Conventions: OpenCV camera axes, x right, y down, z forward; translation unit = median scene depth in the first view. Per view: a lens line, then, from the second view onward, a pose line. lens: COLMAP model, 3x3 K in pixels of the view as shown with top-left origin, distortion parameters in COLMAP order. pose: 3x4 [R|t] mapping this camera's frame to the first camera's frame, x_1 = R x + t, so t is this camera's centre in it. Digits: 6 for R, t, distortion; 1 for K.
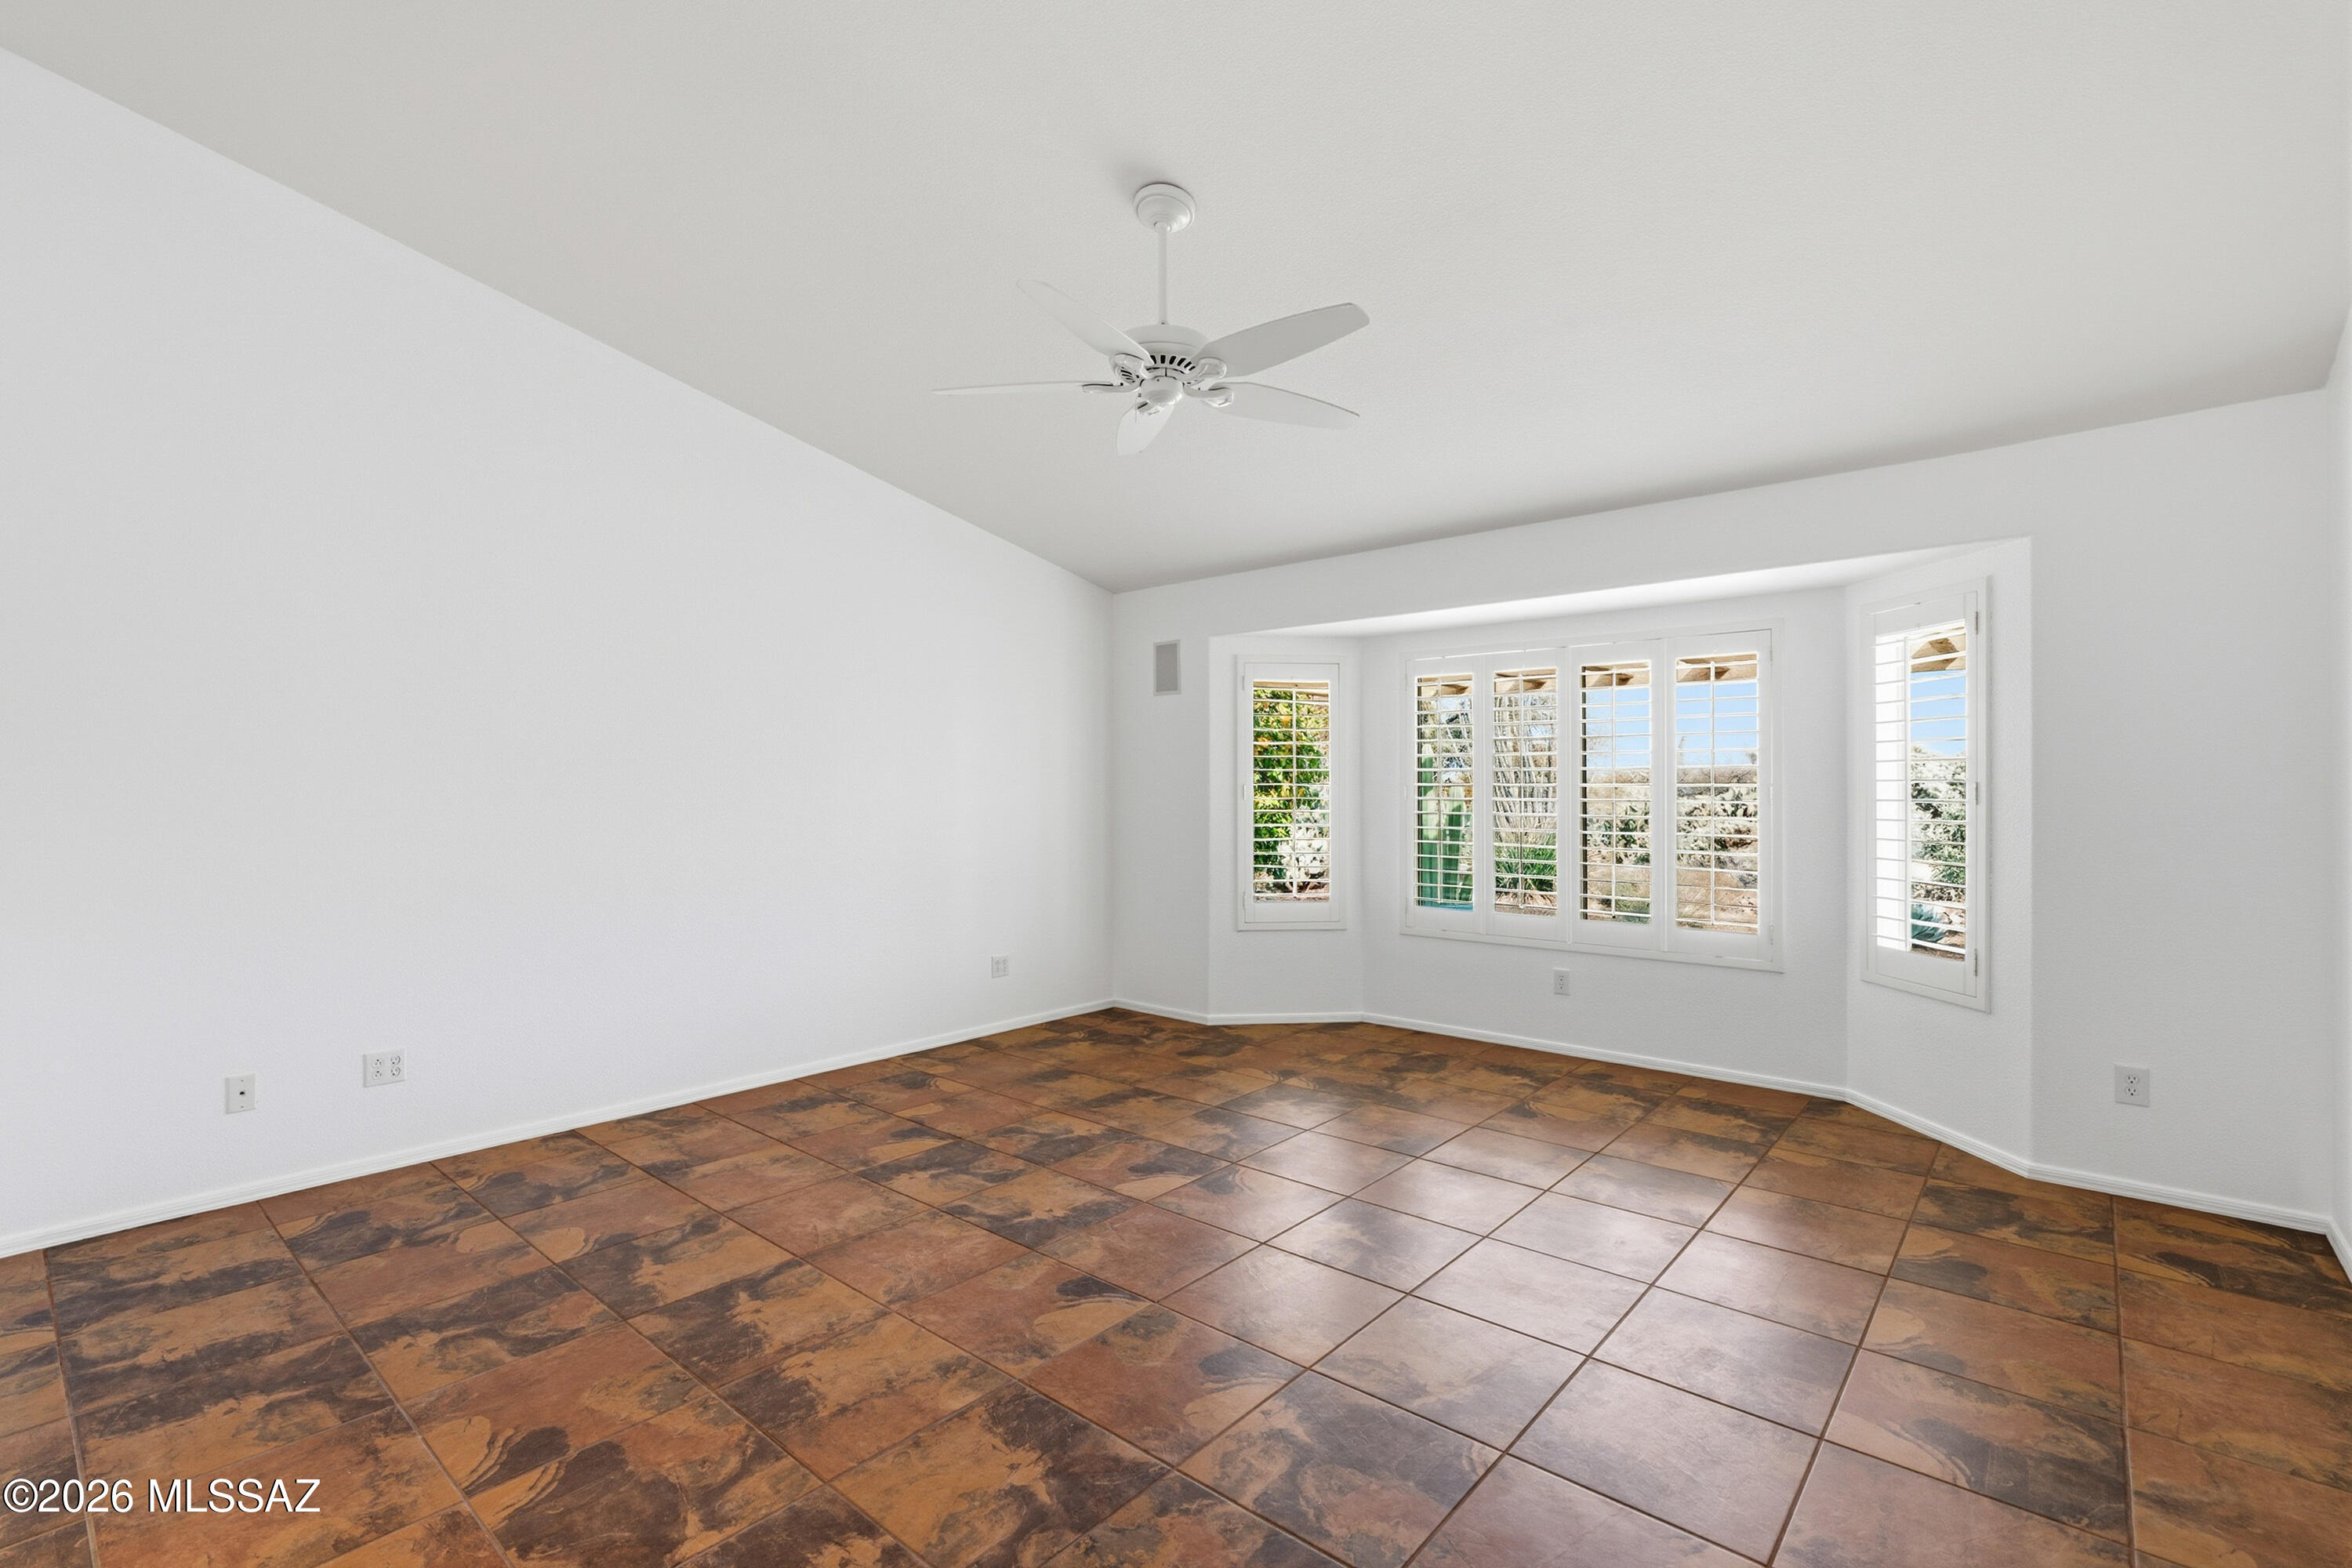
lens RADIAL K [[1065.7, 0, 1177.1], [0, 1065.7, 788.2], [0, 0, 1]] dist [-0.009845, 0.003312]
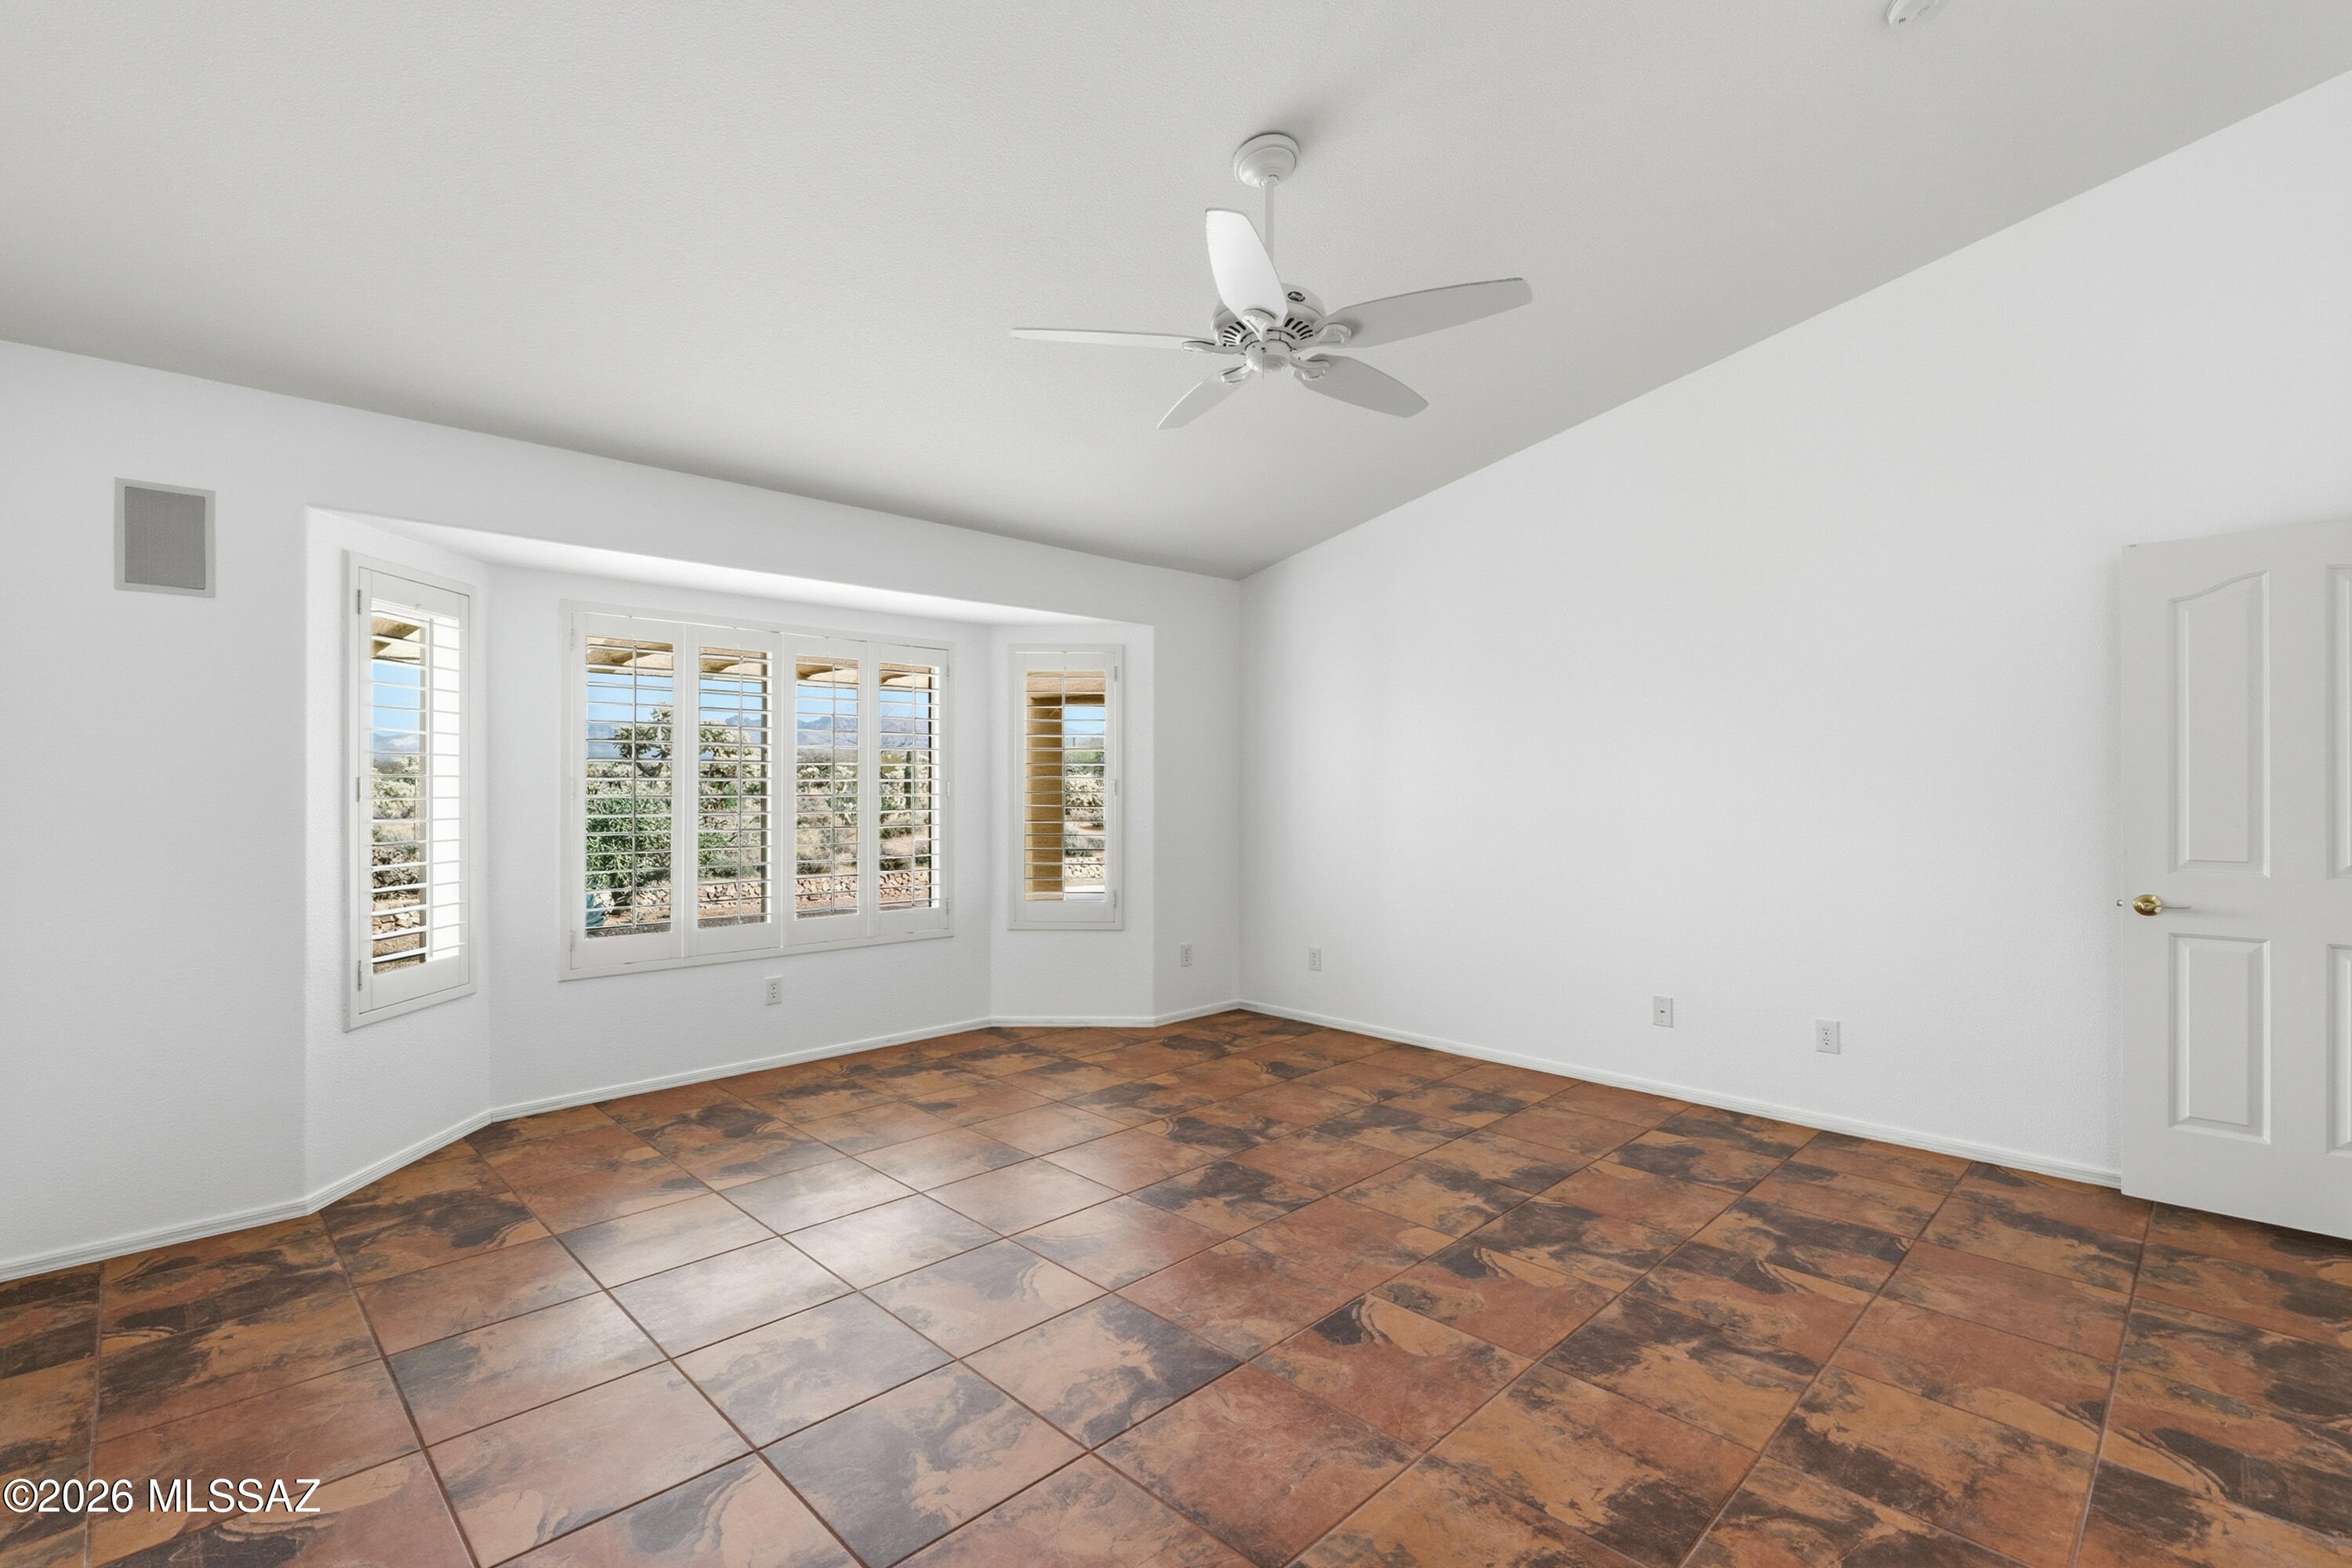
lens RADIAL K [[1065.7, 0, 1178.8], [0, 1065.7, 781.7], [0, 0, 1]] dist [-0.009845, 0.003312]
pose [[0.069678, 0.002726, 0.997566, -0.866959], [-0.000610, 0.999996, -0.002690, 0.001854], [-0.997569, -0.000421, 0.069679, 0.924424]]
